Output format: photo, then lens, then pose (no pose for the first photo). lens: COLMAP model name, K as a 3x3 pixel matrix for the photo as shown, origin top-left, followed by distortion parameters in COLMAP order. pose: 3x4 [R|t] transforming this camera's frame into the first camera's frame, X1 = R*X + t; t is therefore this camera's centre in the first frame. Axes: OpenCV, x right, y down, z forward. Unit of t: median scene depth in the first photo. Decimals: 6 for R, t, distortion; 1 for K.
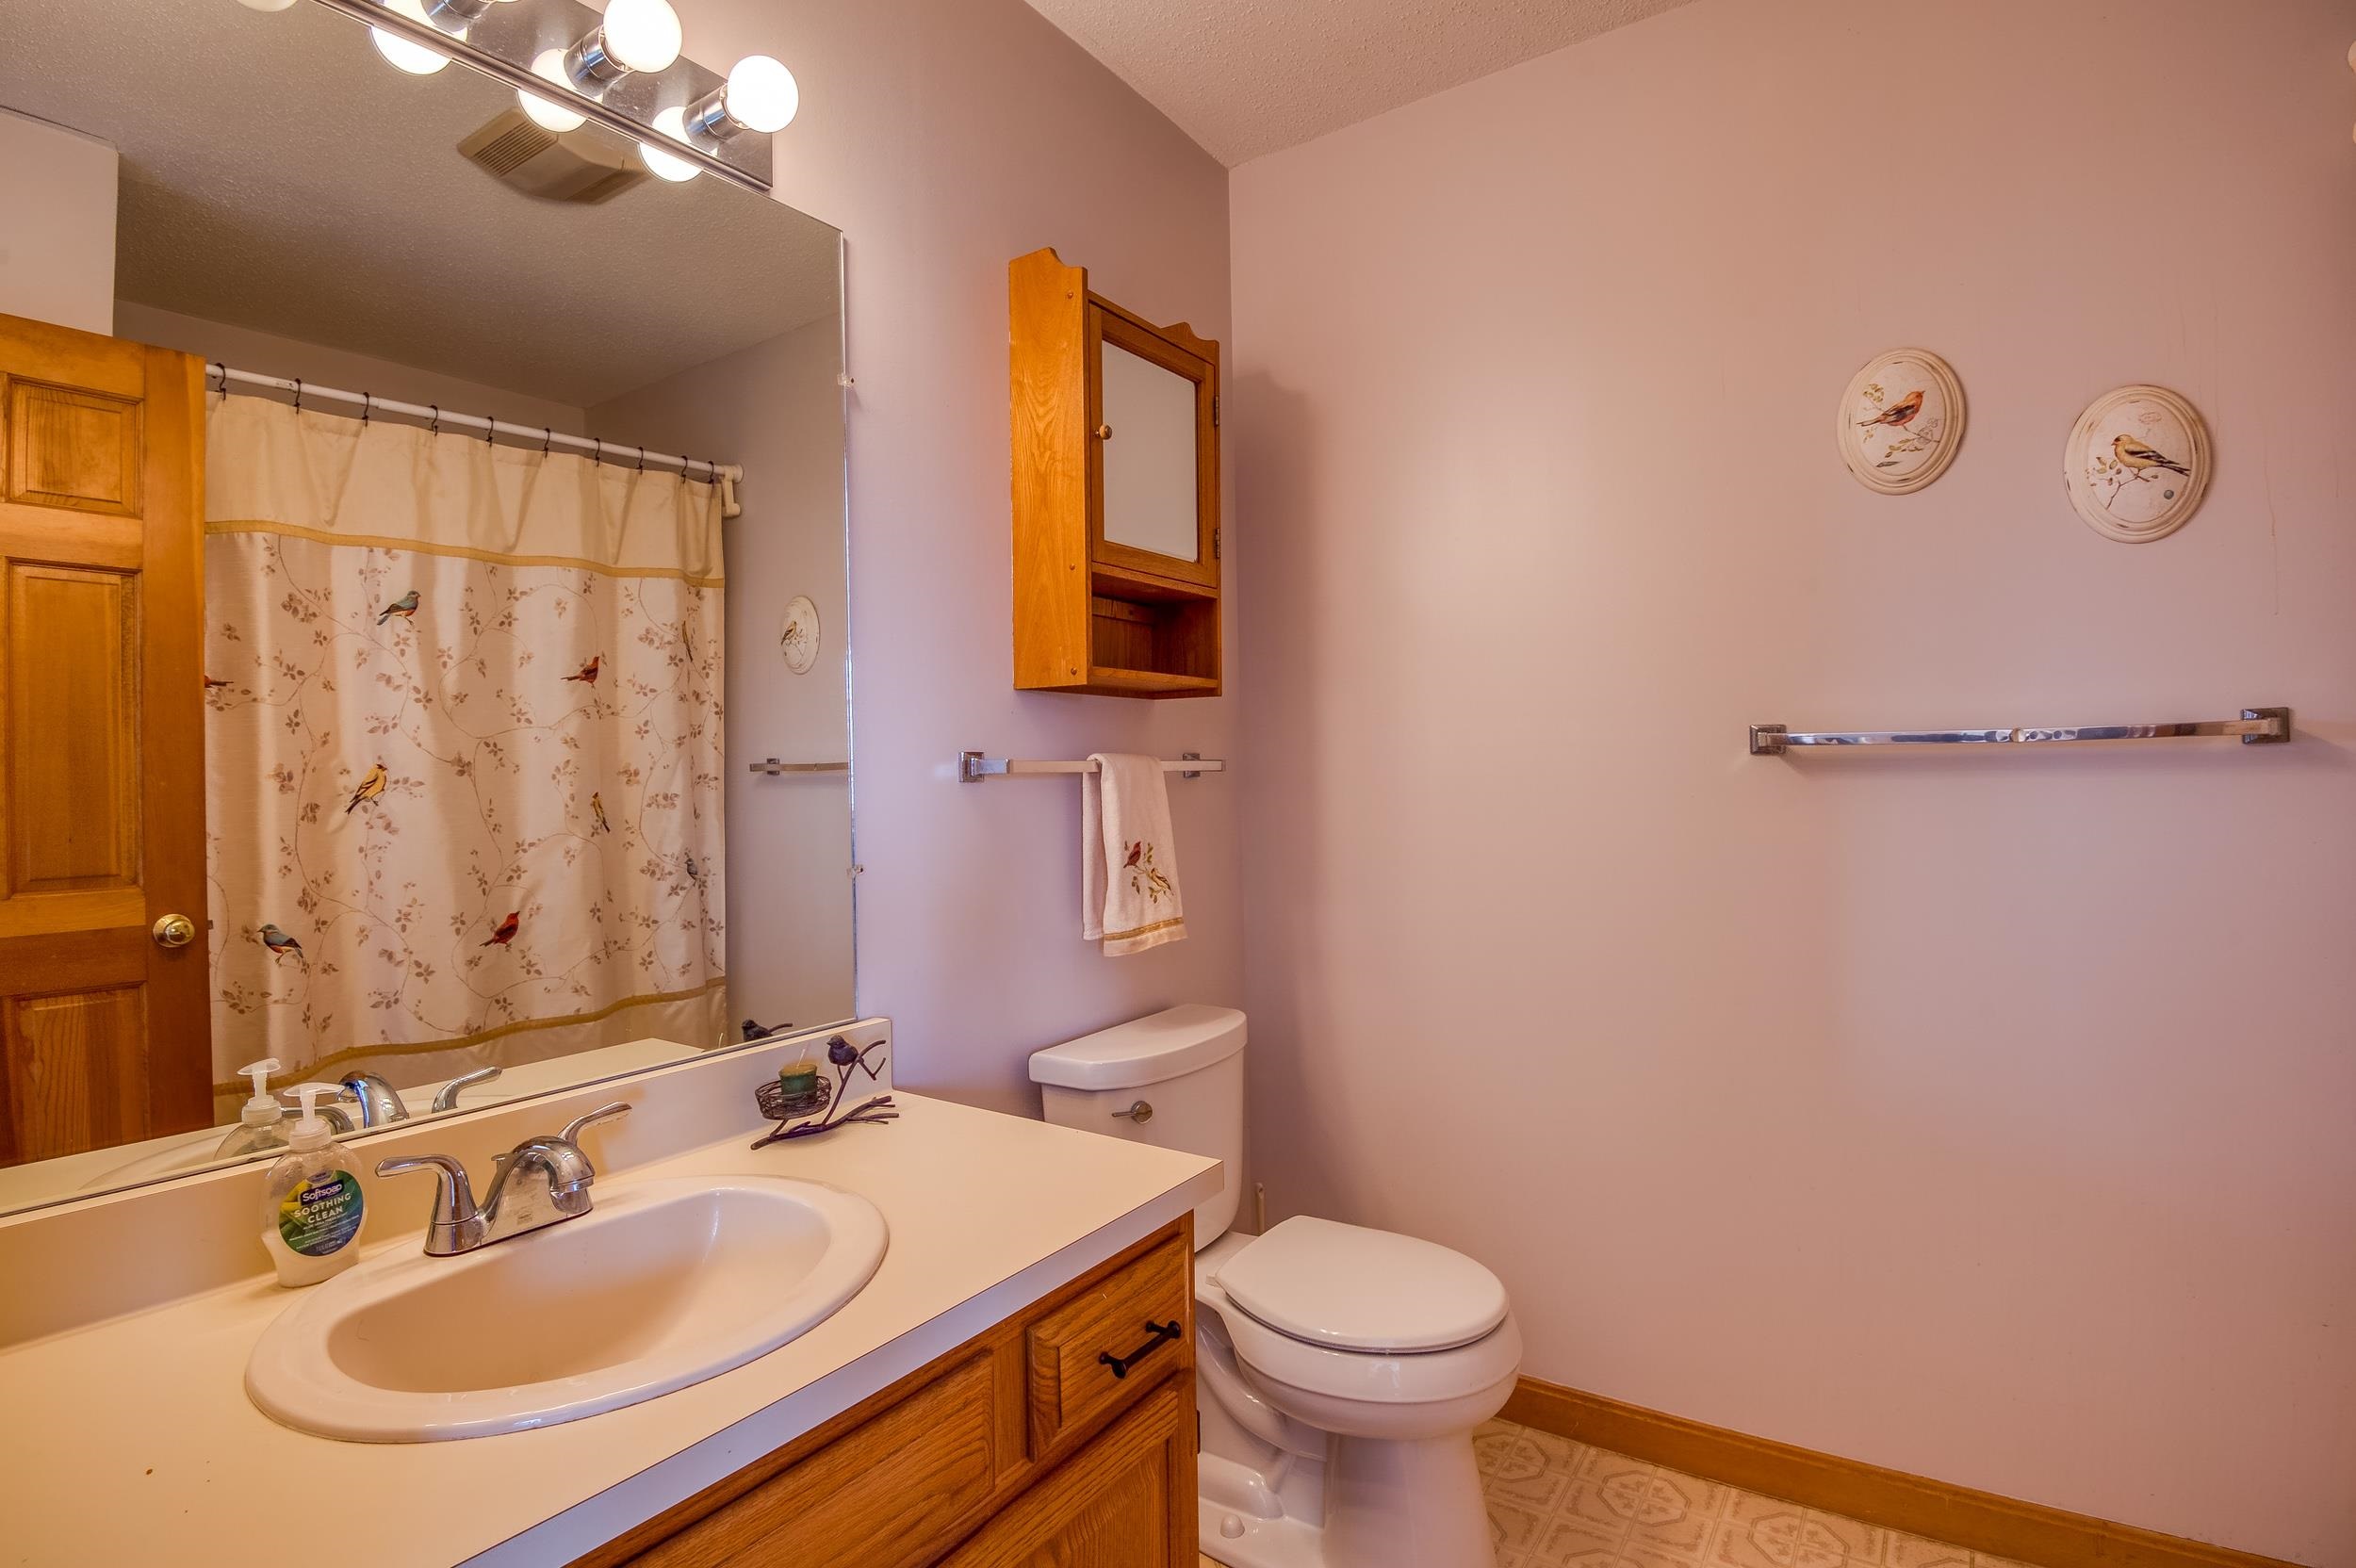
lens RADIAL K [[1114.8, 0, 1178.0], [0, 1114.8, 784.0], [0, 0, 1]] dist [-0.000128, -0.000100]
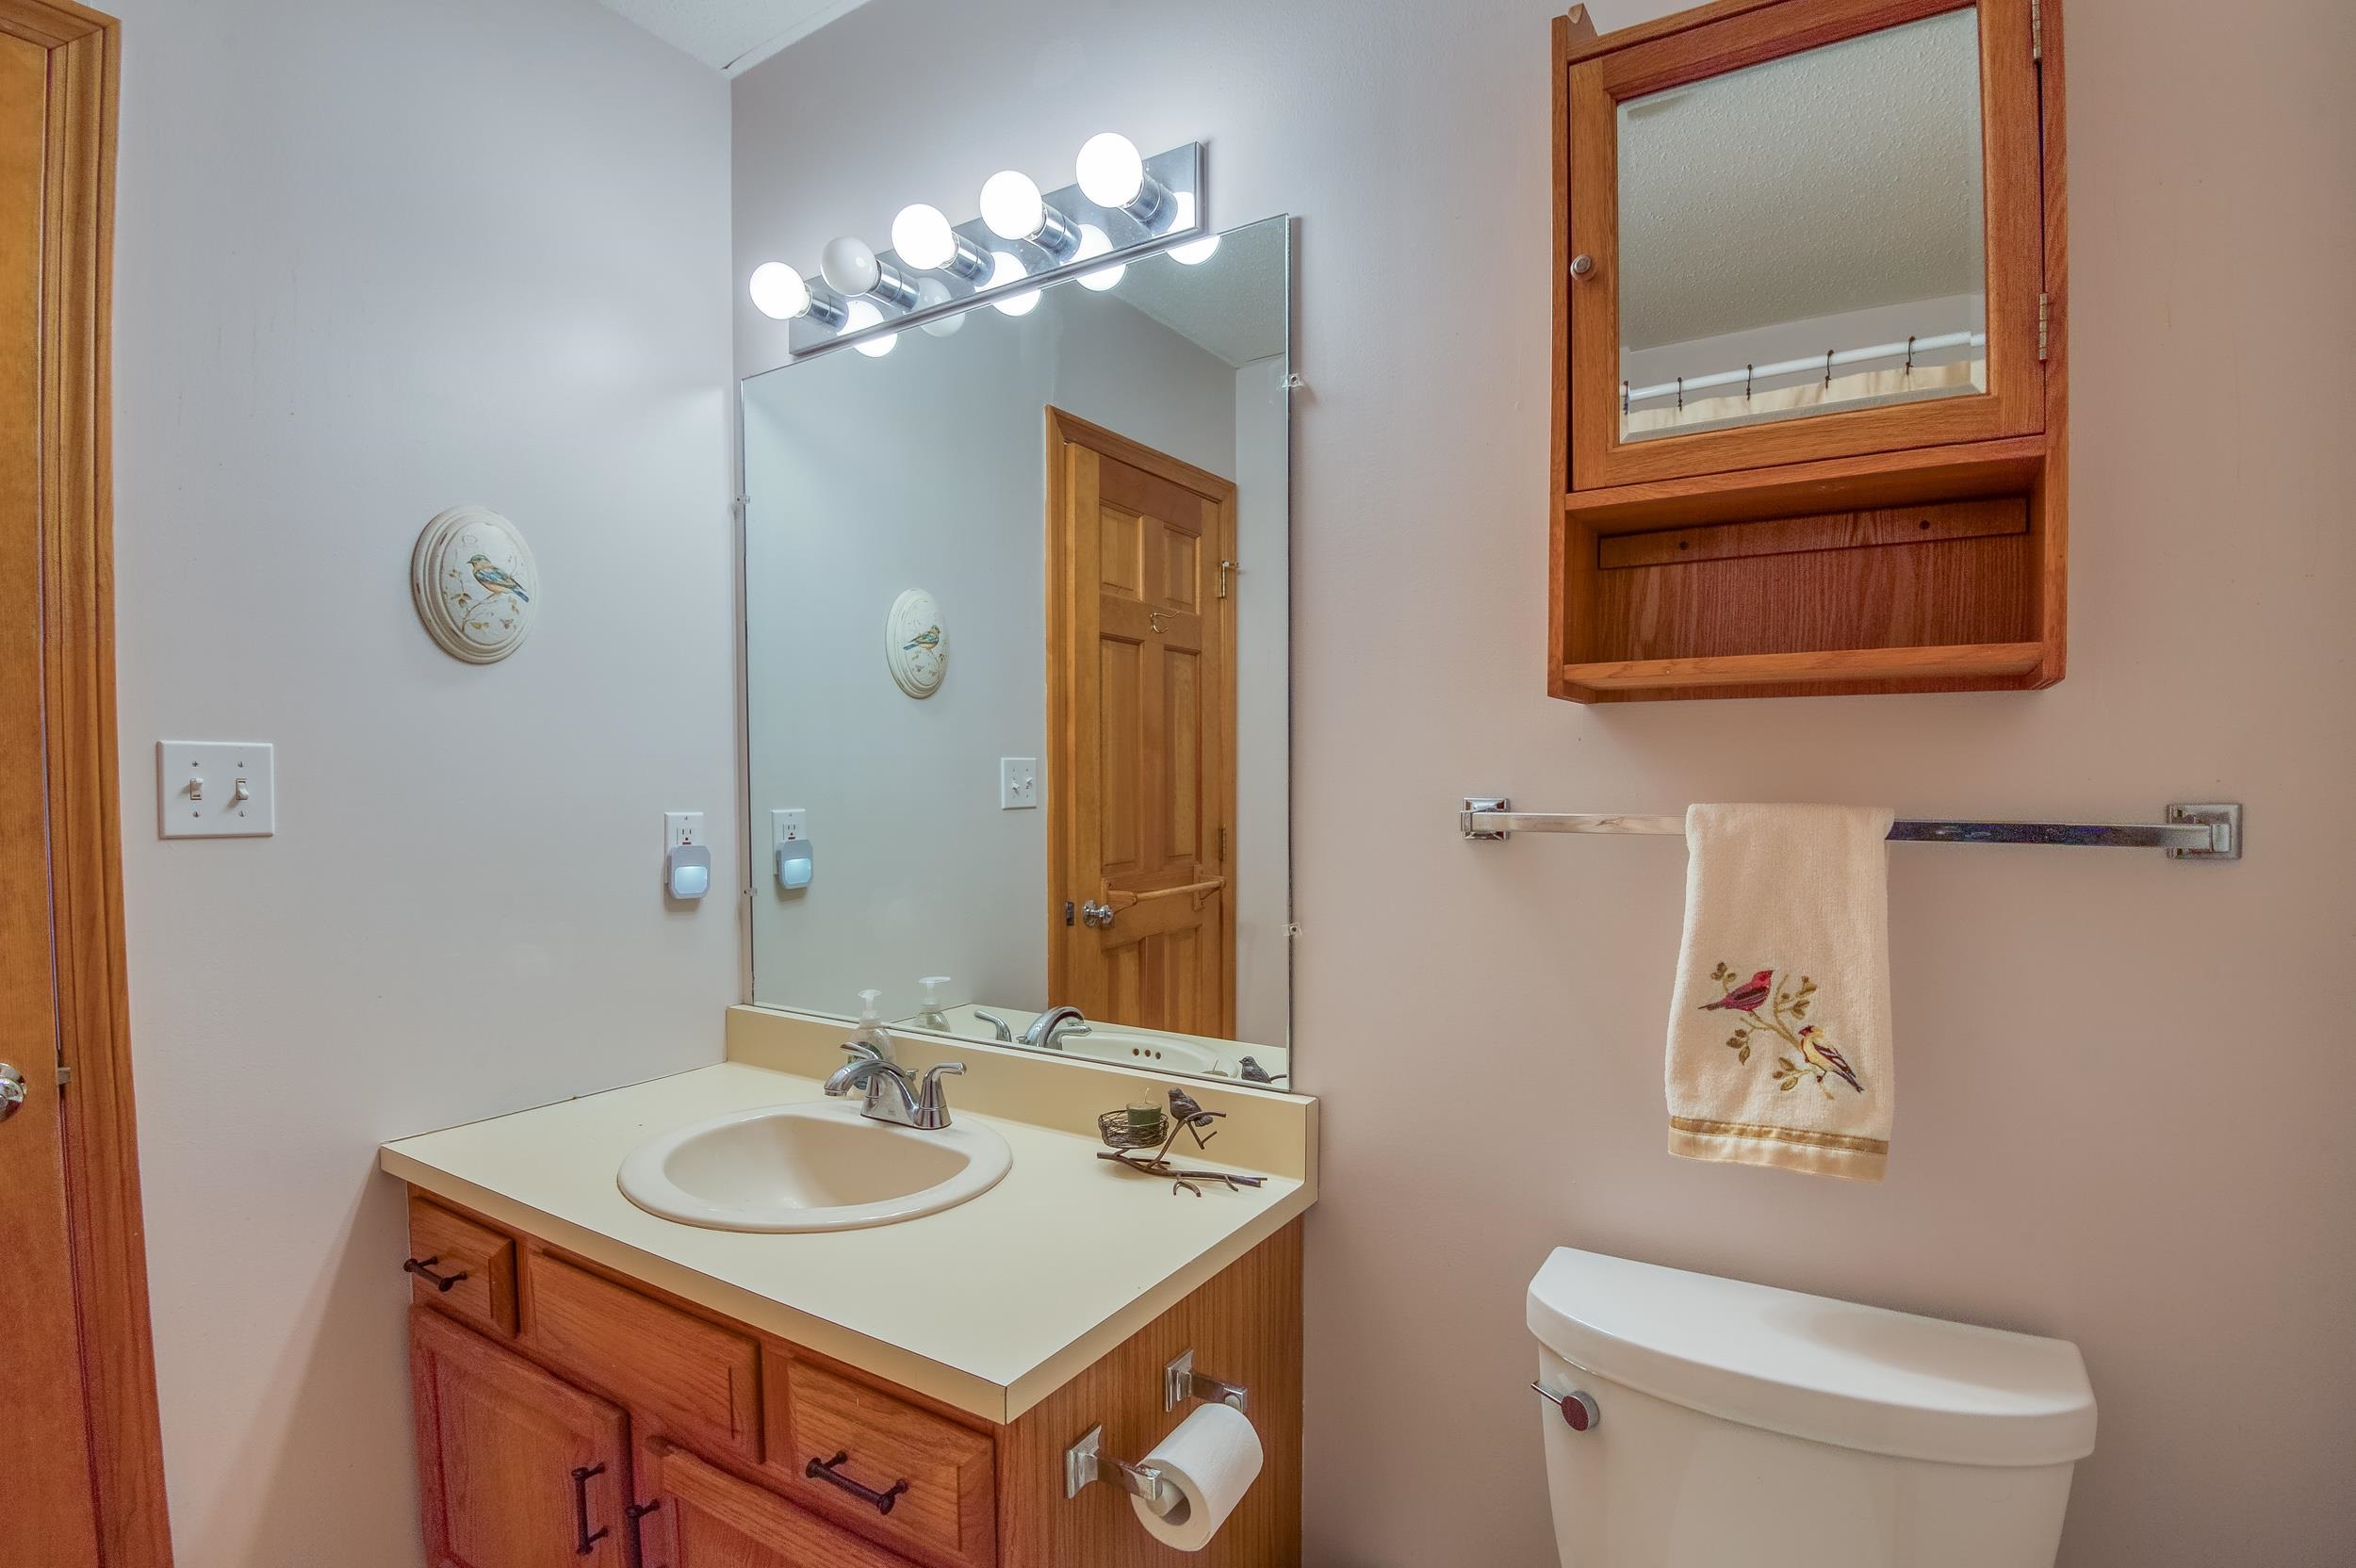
lens RADIAL K [[1133.0, 0, 1180.9], [0, 1133.0, 817.6], [0, 0, 1]] dist [-0.022607, -0.000138]
pose [[0.063501, 0.058262, -0.996280, 0.500152], [-0.012968, 0.998258, 0.057551, -0.051175], [0.997897, 0.009265, 0.064146, 0.698311]]
